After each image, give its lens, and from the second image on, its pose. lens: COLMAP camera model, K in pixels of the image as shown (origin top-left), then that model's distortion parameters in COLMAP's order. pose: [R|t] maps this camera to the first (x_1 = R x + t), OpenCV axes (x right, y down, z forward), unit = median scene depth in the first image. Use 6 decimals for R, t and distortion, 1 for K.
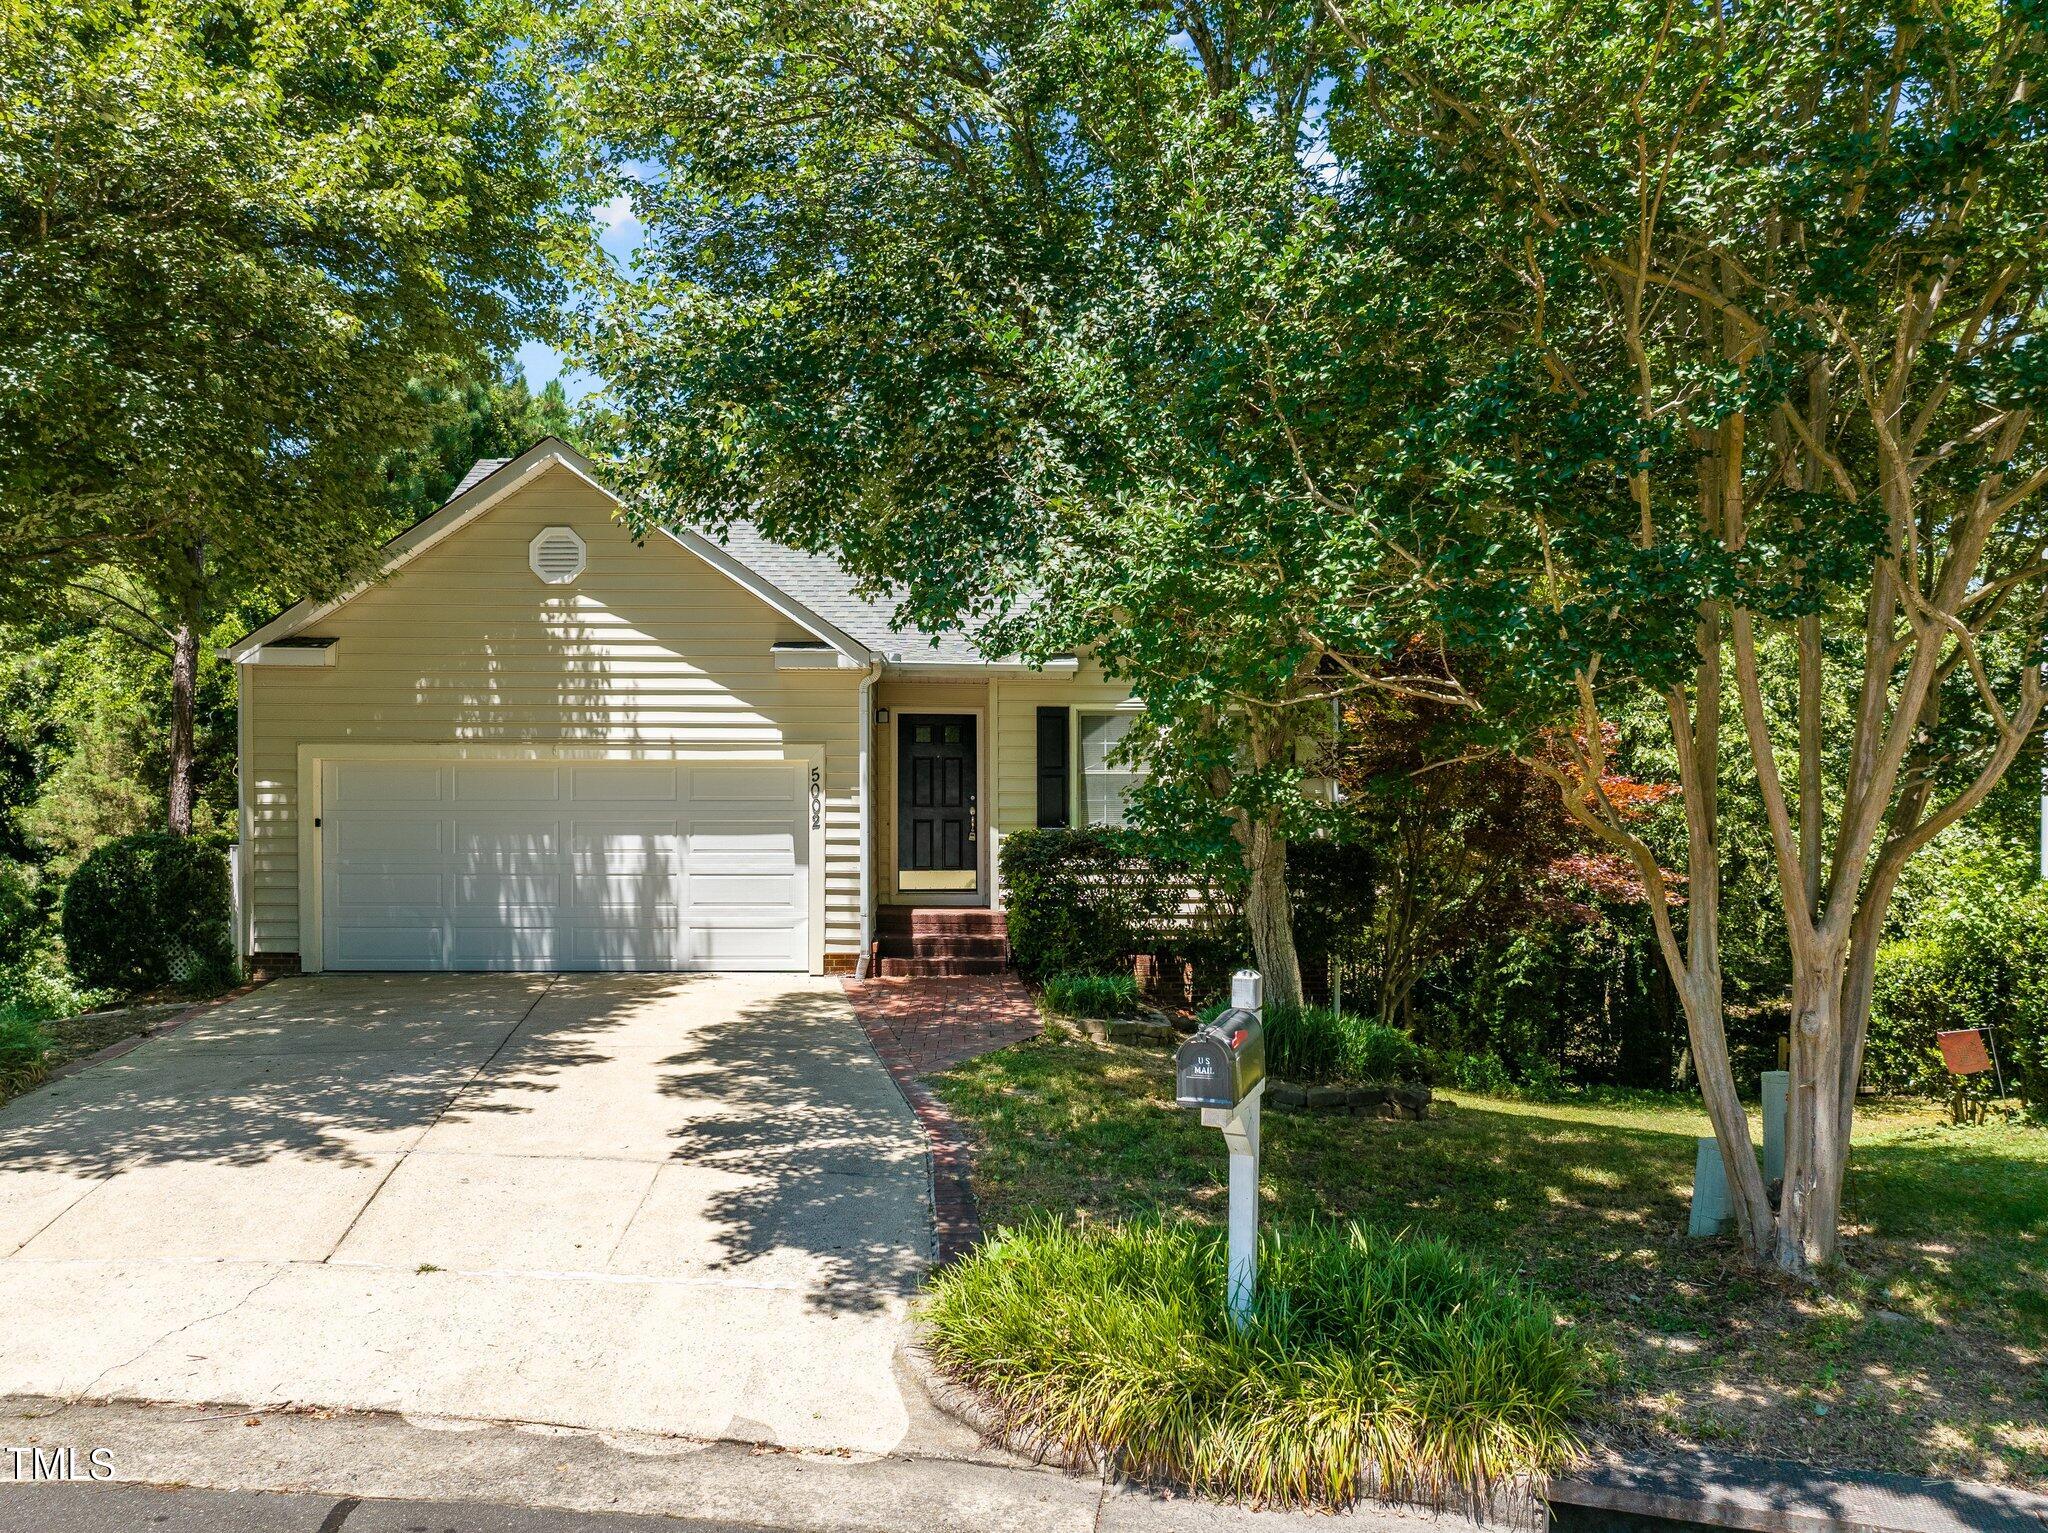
lens RADIAL K [[1445.5, 0, 1029.9], [0, 1445.5, 786.7], [0, 0, 1]] dist [-0.036441, 0.014285]
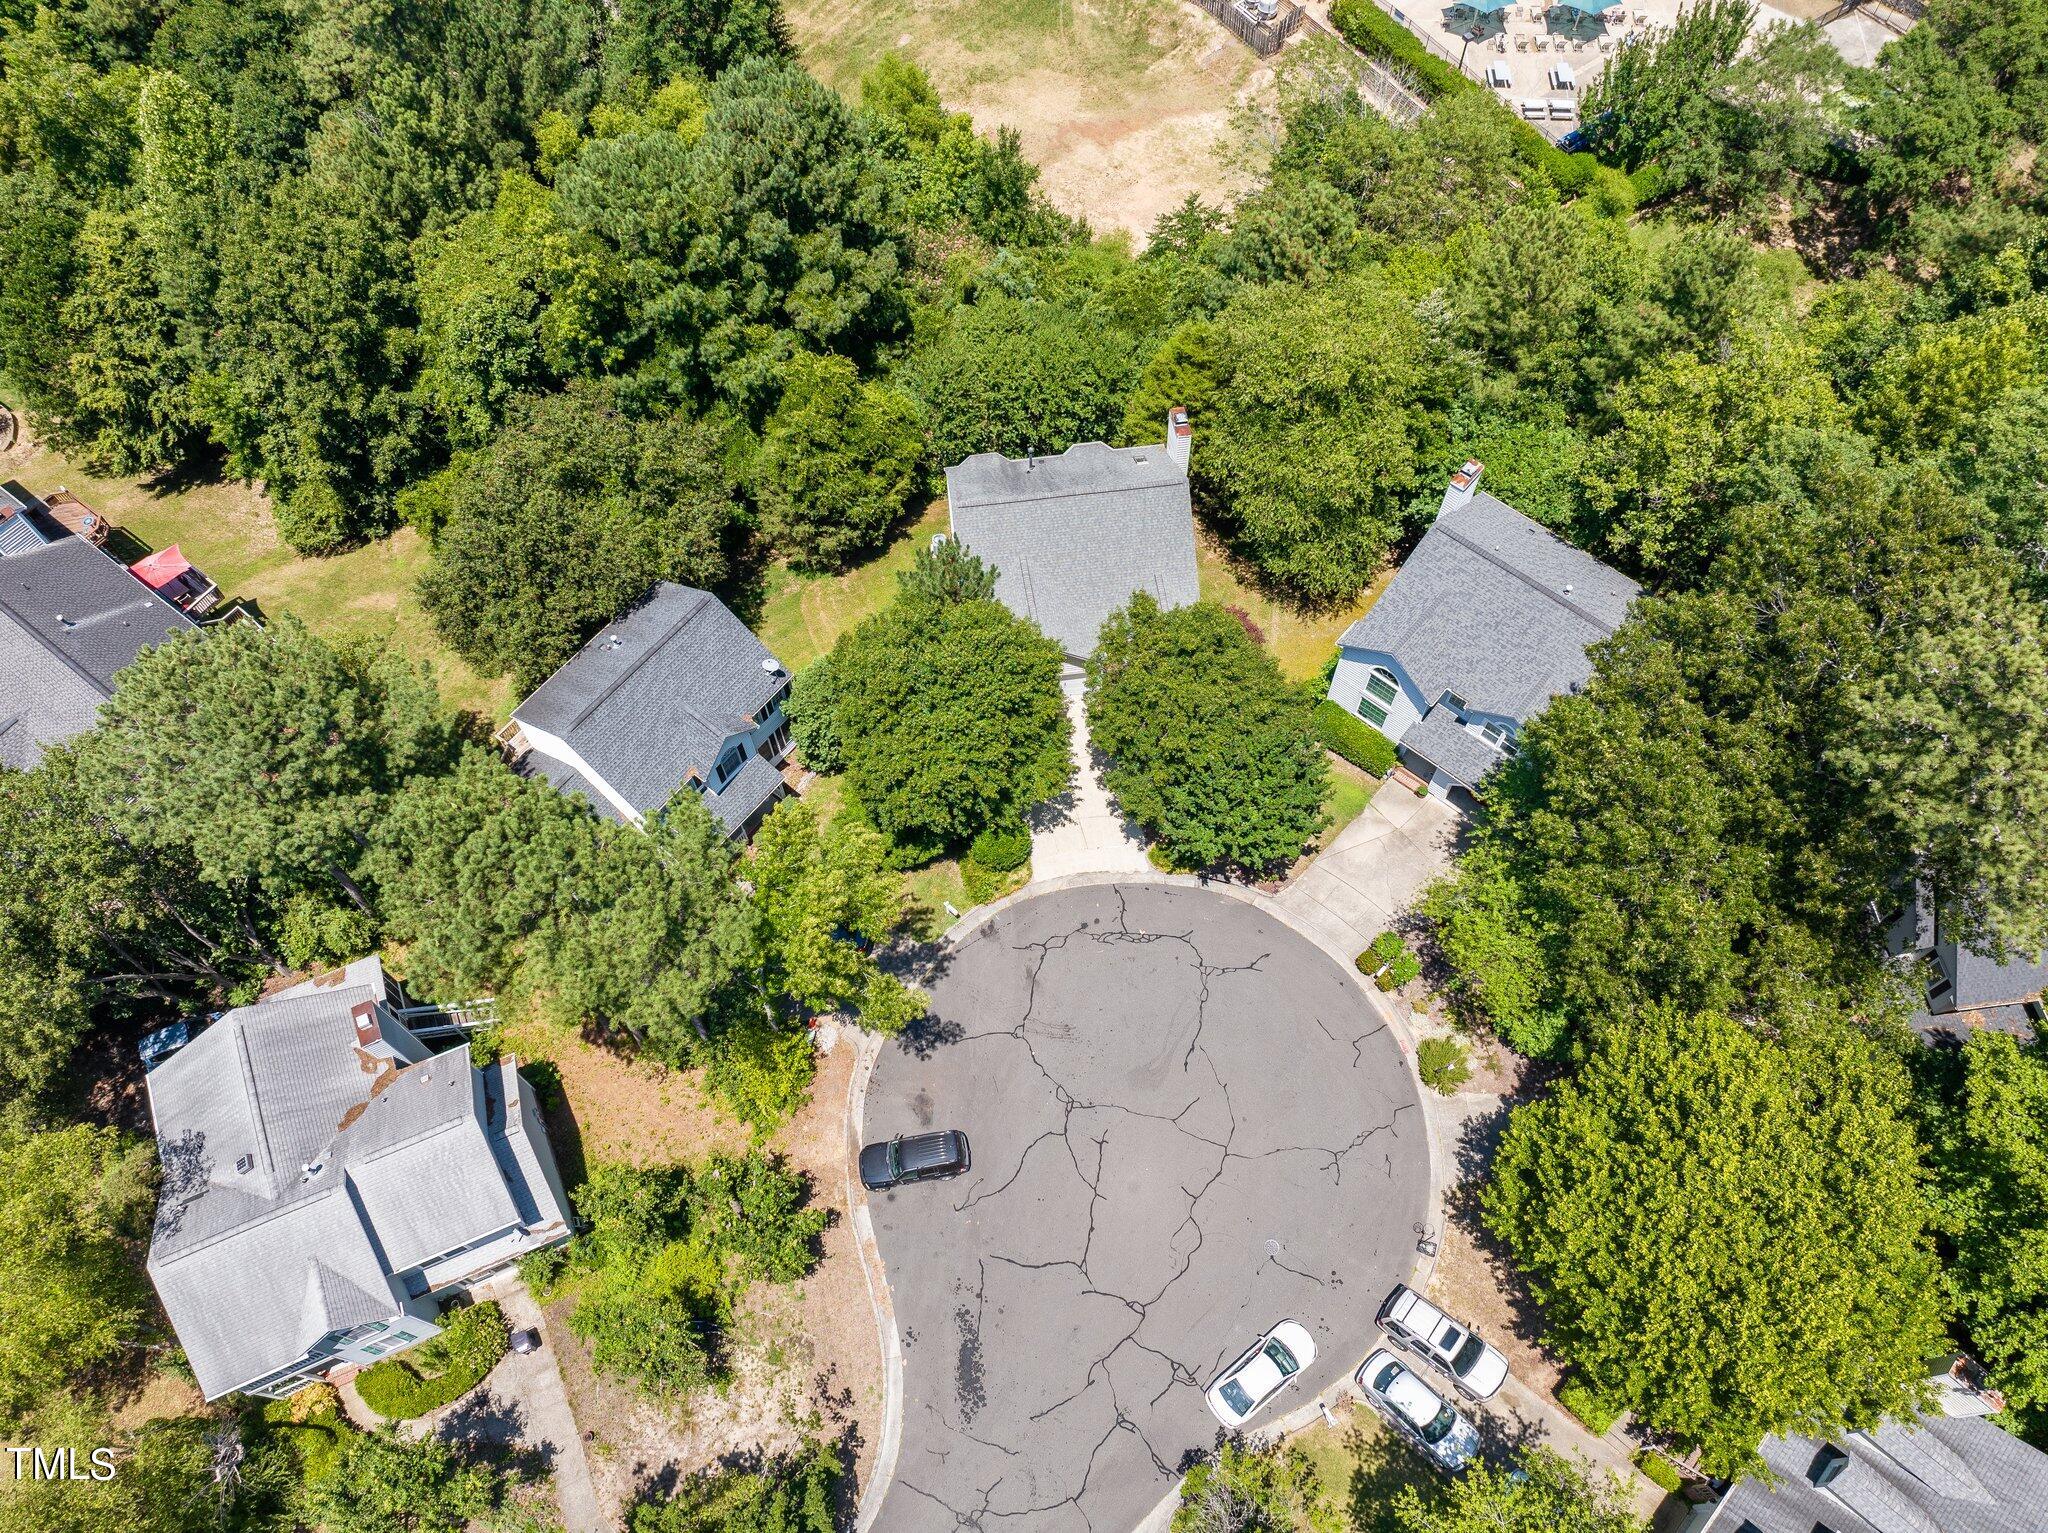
lens RADIAL K [[1445.9, 0, 1024.8], [0, 1445.9, 795.0], [0, 0, 1]] dist [-0.051034, 0.020940]
pose [[0.996168, -0.081452, 0.031860, -0.582917], [0.010114, 0.469115, 0.883079, -4.230080], [-0.086874, -0.879373, 0.468142, -1.642917]]
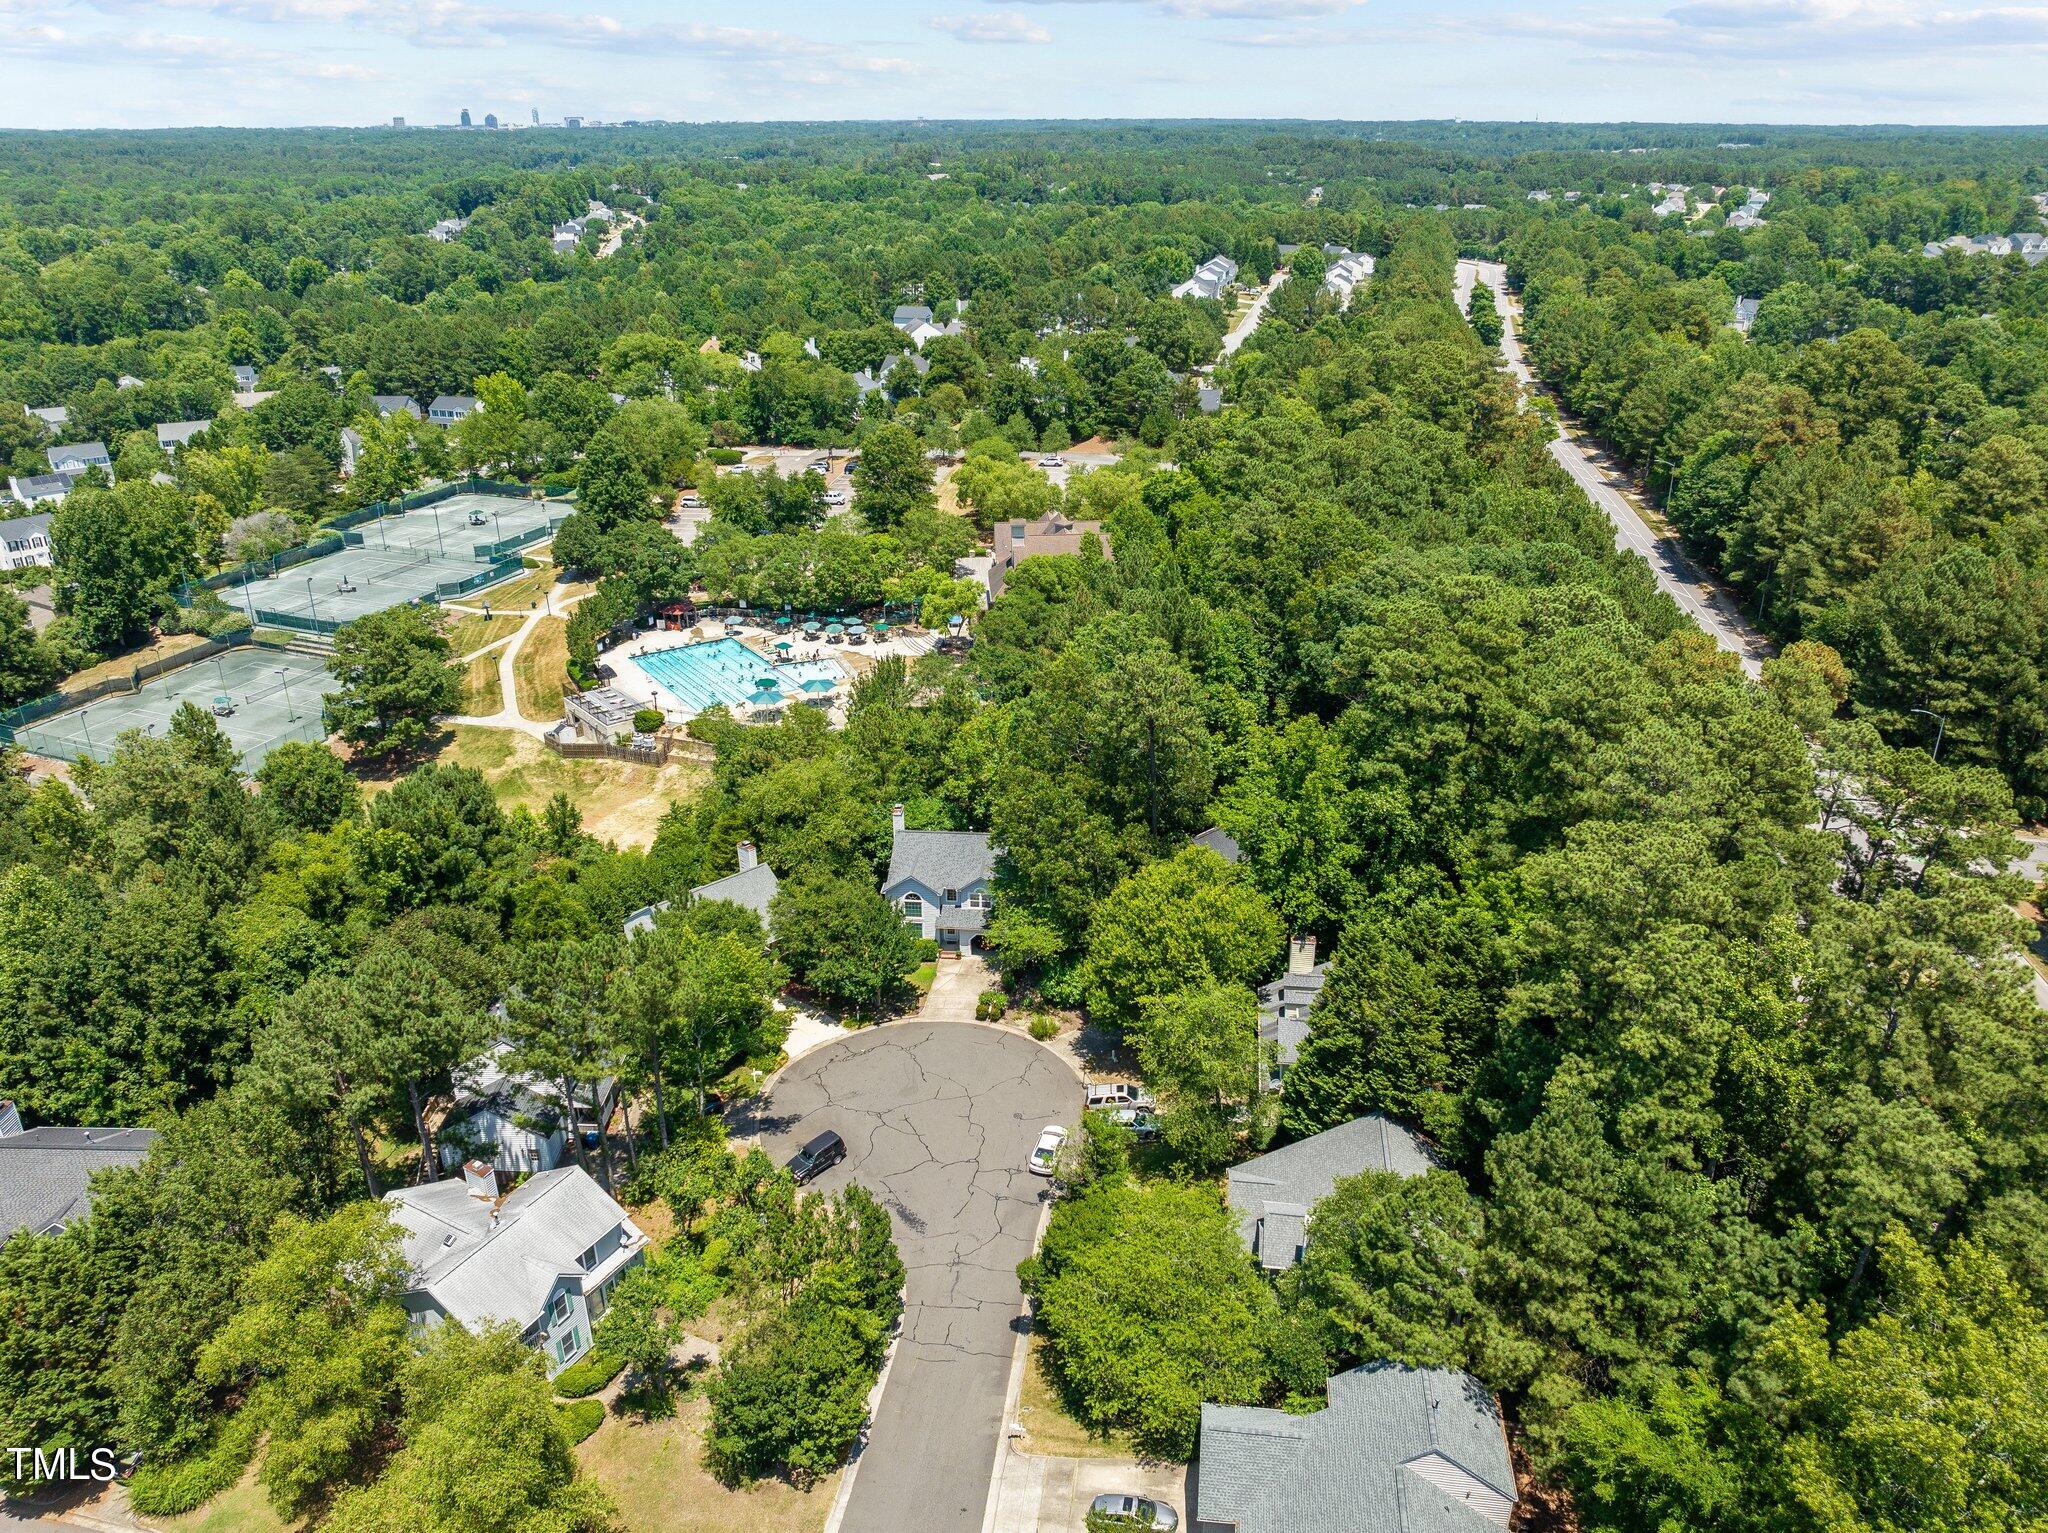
lens RADIAL K [[1452.7, 0, 1019.6], [0, 1452.7, 810.5], [0, 0, 1]] dist [-0.026842, -0.011062]
pose [[0.757581, -0.287535, 0.585999, -3.799028], [0.004999, 0.900280, 0.435282, -4.589017], [-0.652722, -0.326833, 0.683472, -5.548706]]
